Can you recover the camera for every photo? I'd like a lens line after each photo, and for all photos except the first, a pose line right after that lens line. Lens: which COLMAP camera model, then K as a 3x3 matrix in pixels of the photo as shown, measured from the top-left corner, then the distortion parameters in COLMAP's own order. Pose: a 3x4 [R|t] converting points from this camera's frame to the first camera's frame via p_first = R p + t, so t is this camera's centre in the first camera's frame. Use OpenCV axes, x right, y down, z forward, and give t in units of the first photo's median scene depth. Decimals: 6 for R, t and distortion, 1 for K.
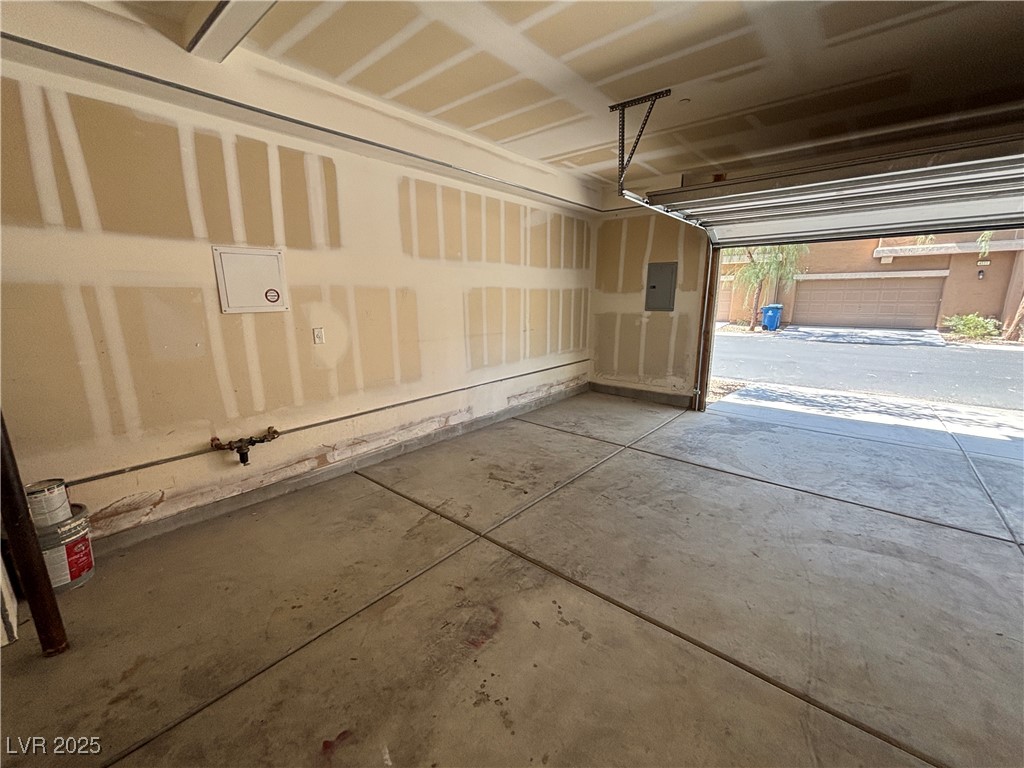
lens RADIAL K [[413.9, 0, 512.7], [0, 413.9, 383.6], [0, 0, 1]] dist [-0.000164, -0.000960]
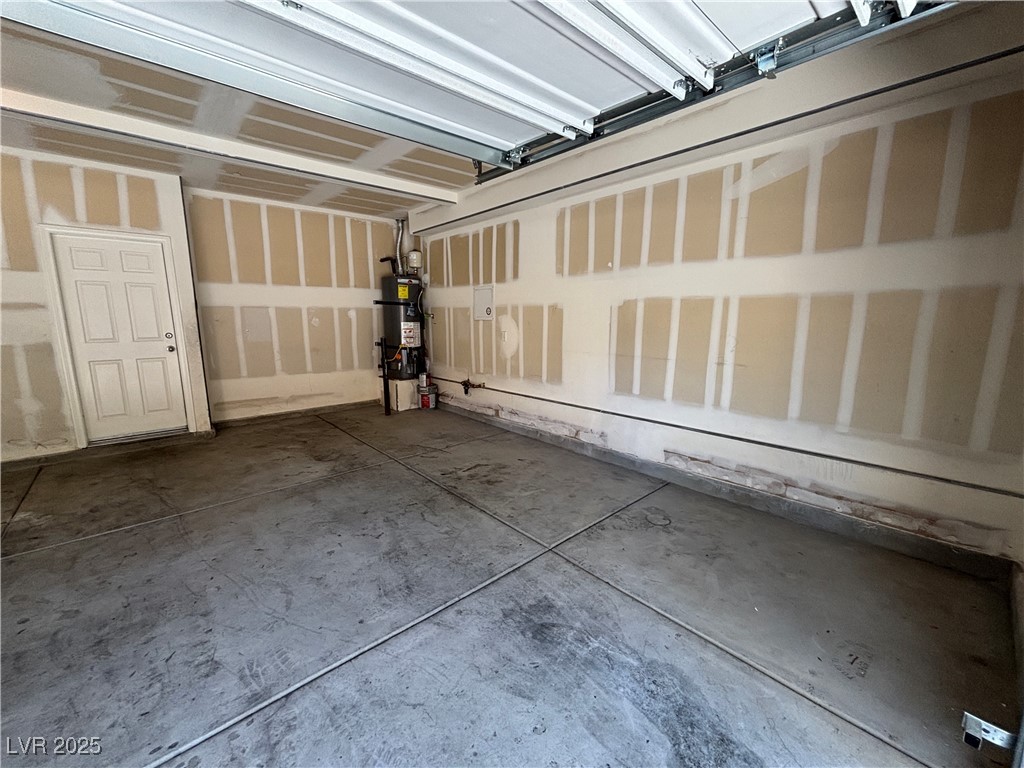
lens RADIAL K [[410.9, 0, 514.2], [0, 410.9, 382.0], [0, 0, 1]] dist [0.017744, -0.000412]
pose [[-0.127819, 0.166685, -0.977690, 0.909803], [-0.205596, 0.959910, 0.190532, -0.211018], [0.970254, 0.225363, -0.088425, 1.011198]]
